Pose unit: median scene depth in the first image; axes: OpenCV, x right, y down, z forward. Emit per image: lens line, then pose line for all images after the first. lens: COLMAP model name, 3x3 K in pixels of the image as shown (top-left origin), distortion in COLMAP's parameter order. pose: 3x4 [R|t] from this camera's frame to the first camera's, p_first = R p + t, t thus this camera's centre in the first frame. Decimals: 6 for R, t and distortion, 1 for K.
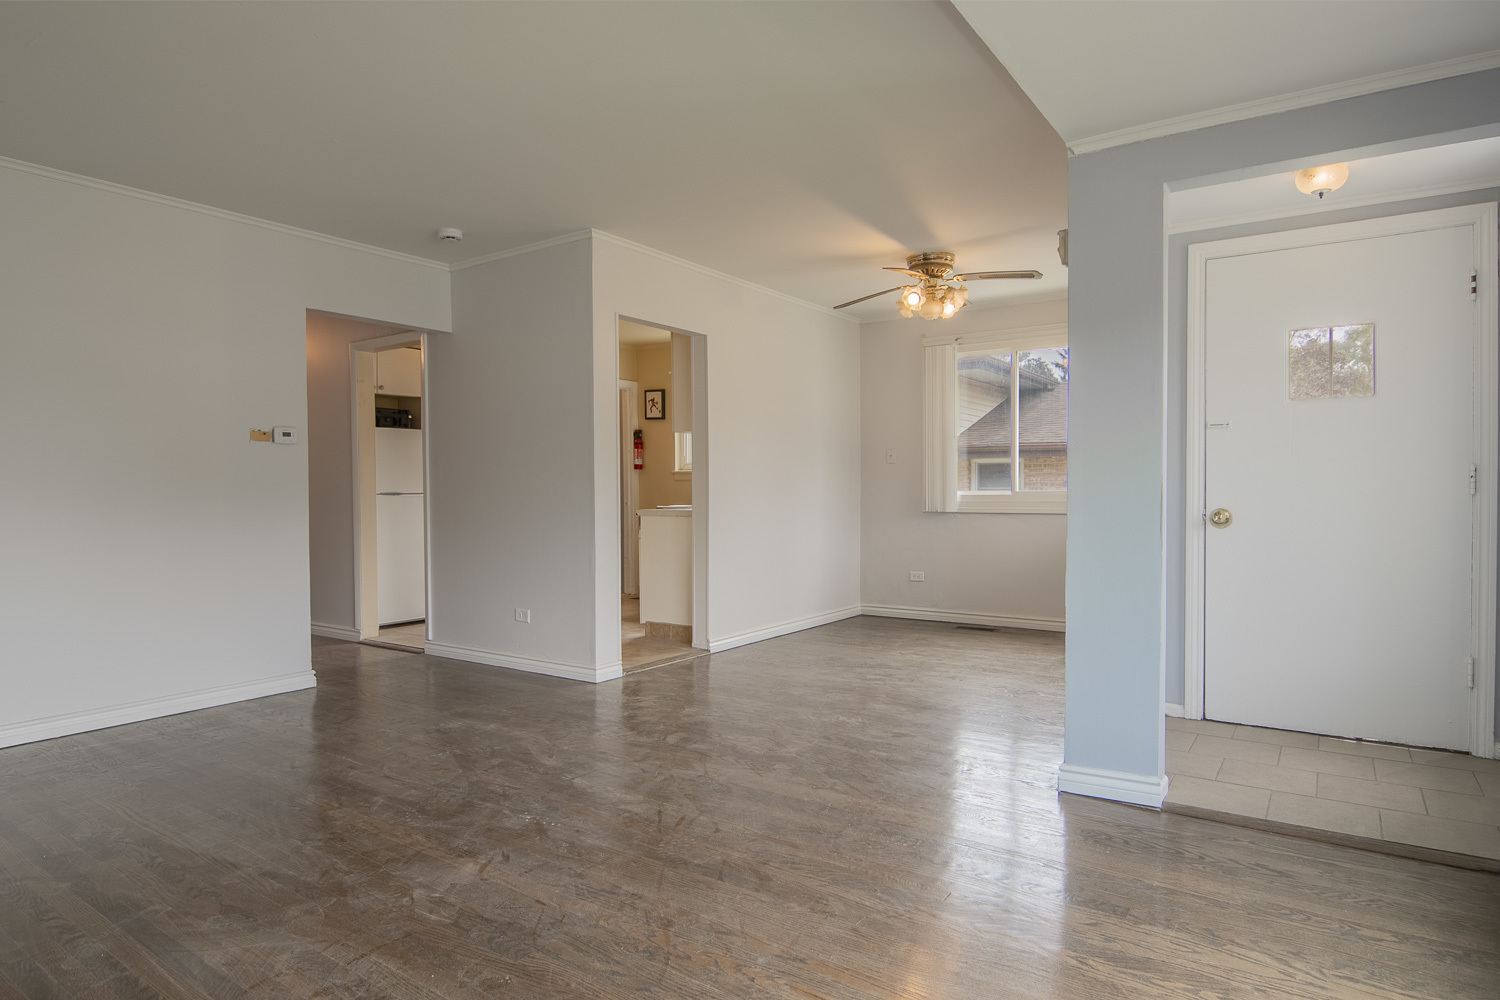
lens RADIAL K [[858.0, 0, 754.4], [0, 858.0, 505.9], [0, 0, 1]] dist [-0.003337, -0.013685]
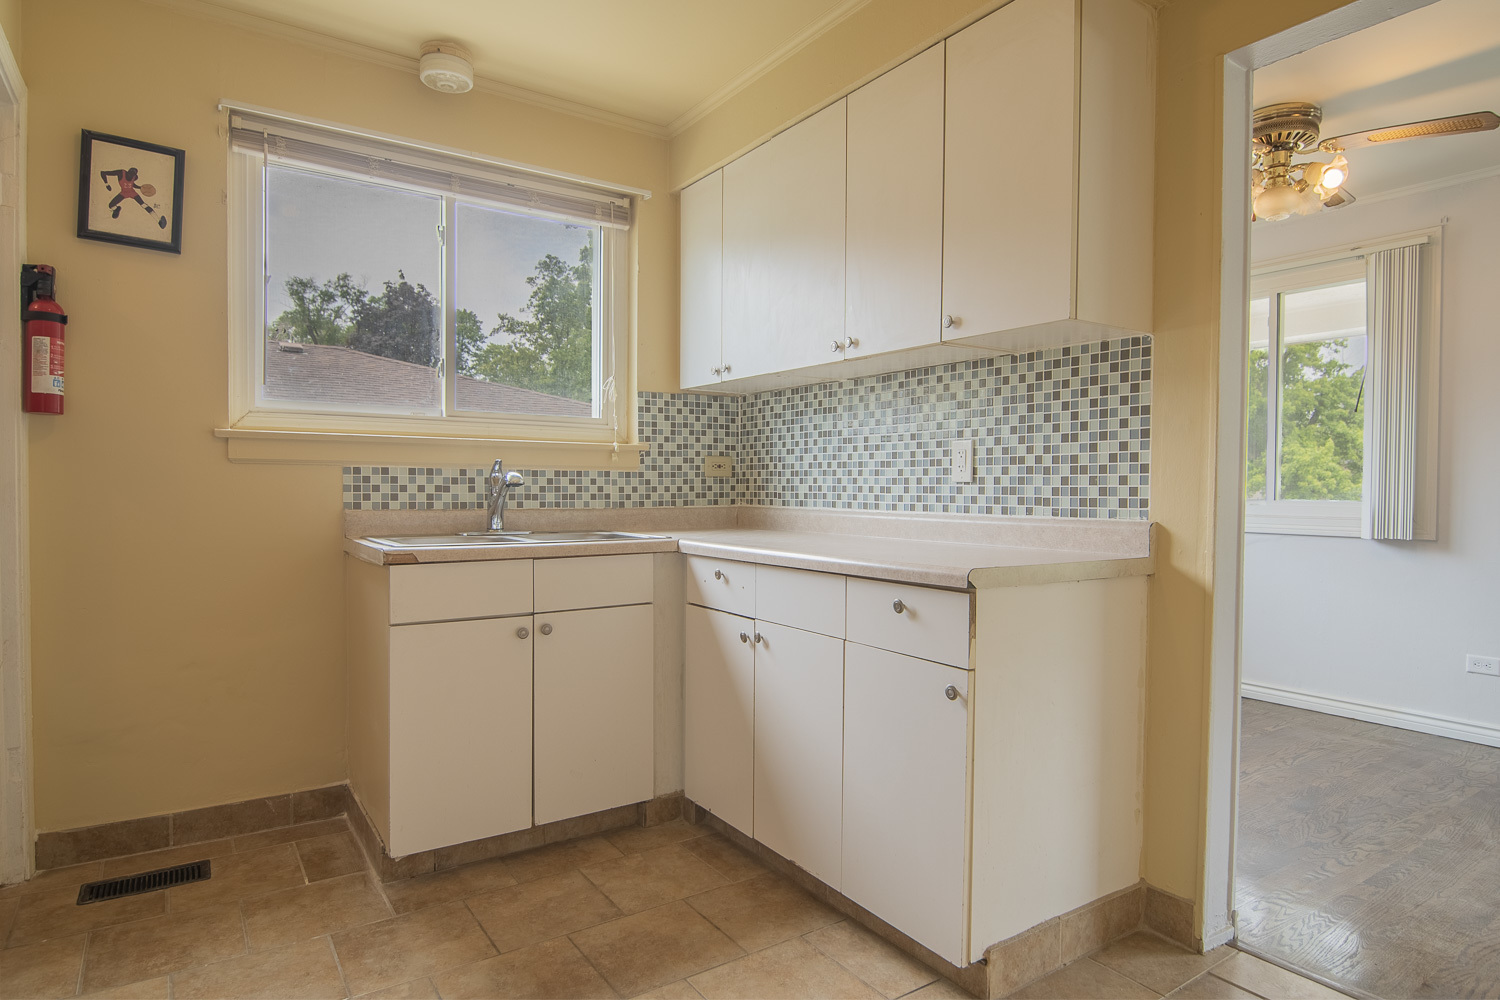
lens RADIAL K [[858.0, 0, 754.4], [0, 858.0, 505.9], [0, 0, 1]] dist [-0.003337, -0.013685]
pose [[0.357612, -0.011736, 0.933796, -0.371024], [0.009282, 0.999916, 0.009013, -0.016720], [-0.933824, 0.005444, 0.357691, 0.844716]]
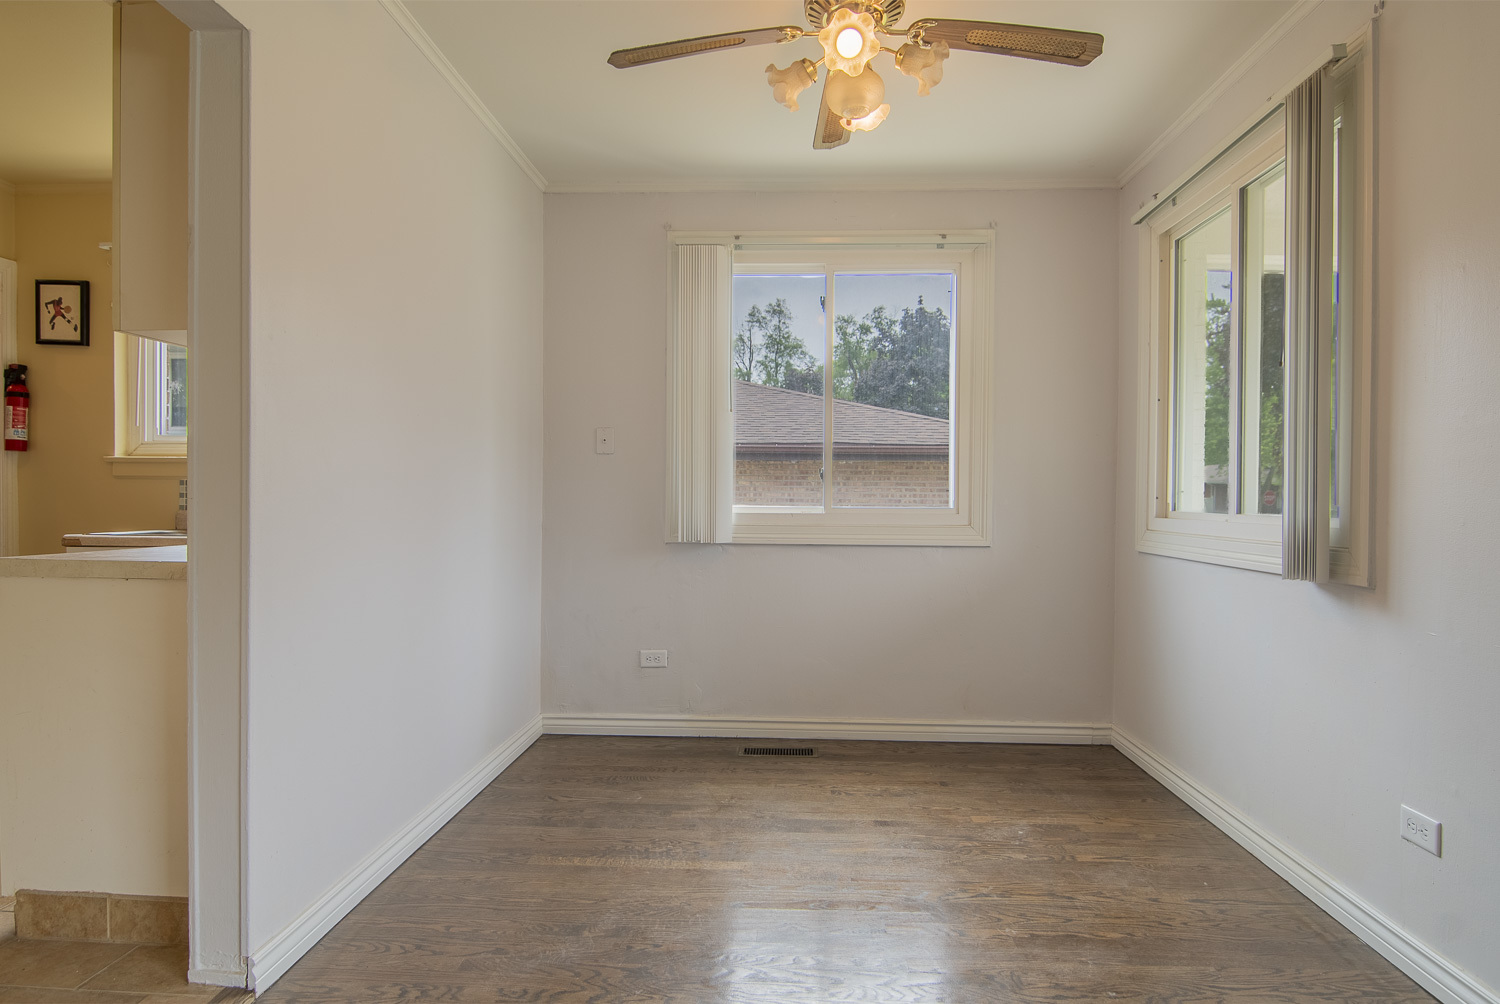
lens RADIAL K [[858.0, 0, 754.4], [0, 858.0, 507.9], [0, 0, 1]] dist [-0.003337, -0.013685]
pose [[0.847476, 0.004852, 0.530812, -0.050505], [-0.001608, 0.999977, -0.006574, -0.011691], [-0.530831, 0.004718, 0.847464, 0.491974]]
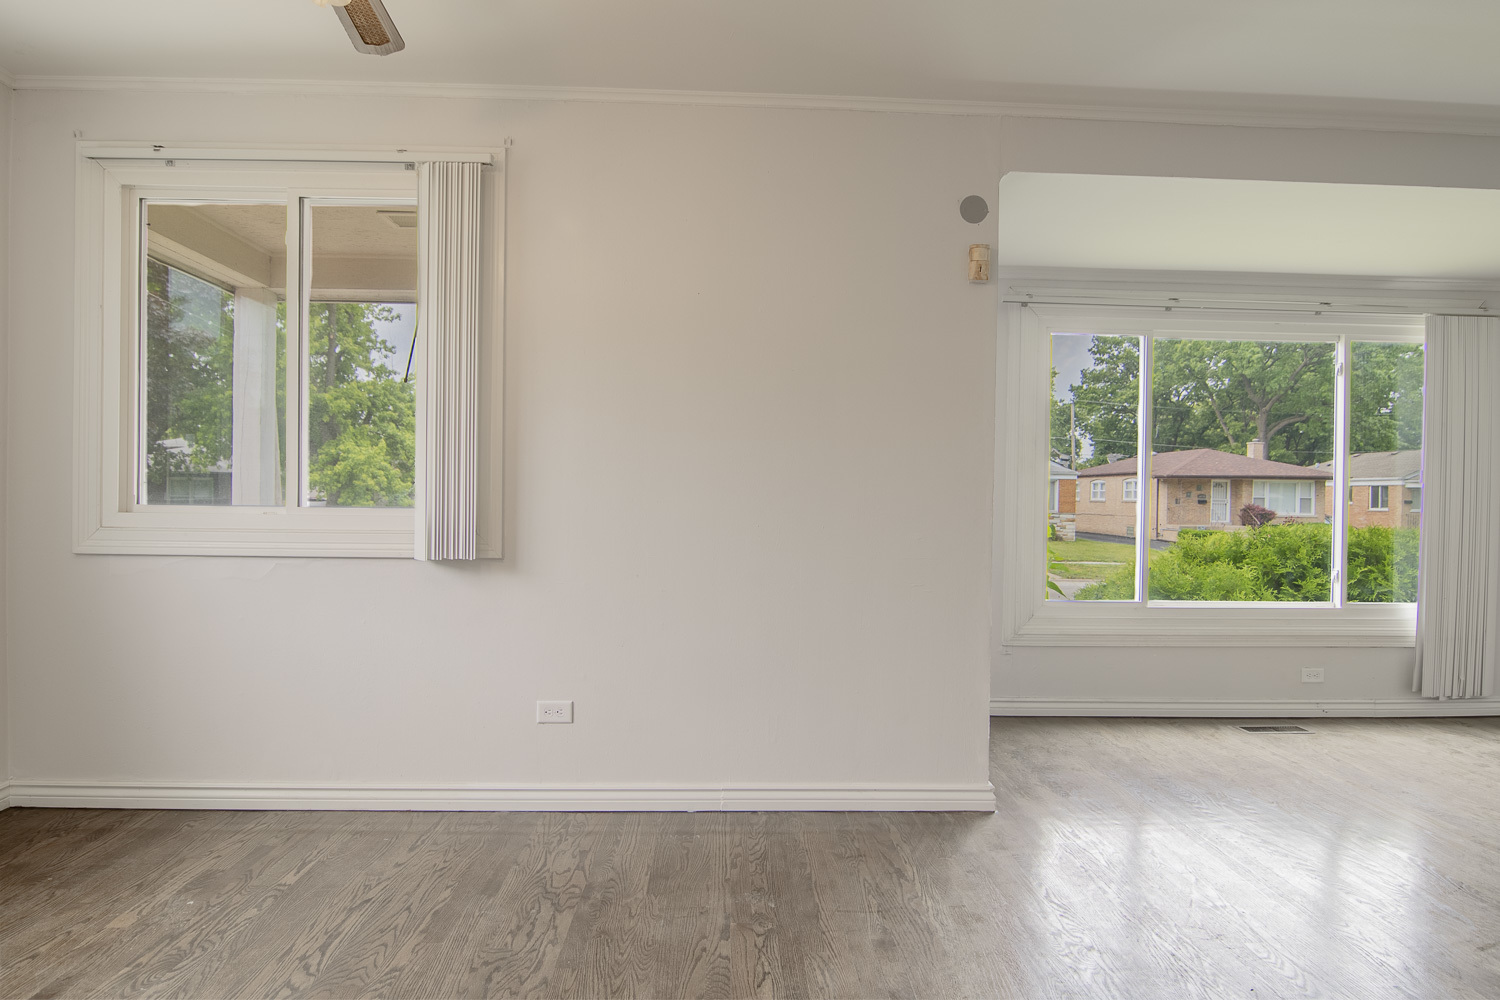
lens RADIAL K [[858.0, 0, 754.4], [0, 858.0, 505.9], [0, 0, 1]] dist [-0.003337, -0.013685]
pose [[-0.593731, -0.012799, 0.804562, -0.118439], [0.007398, 0.999744, 0.021364, -0.019475], [-0.804630, 0.018637, -0.593484, 0.781939]]
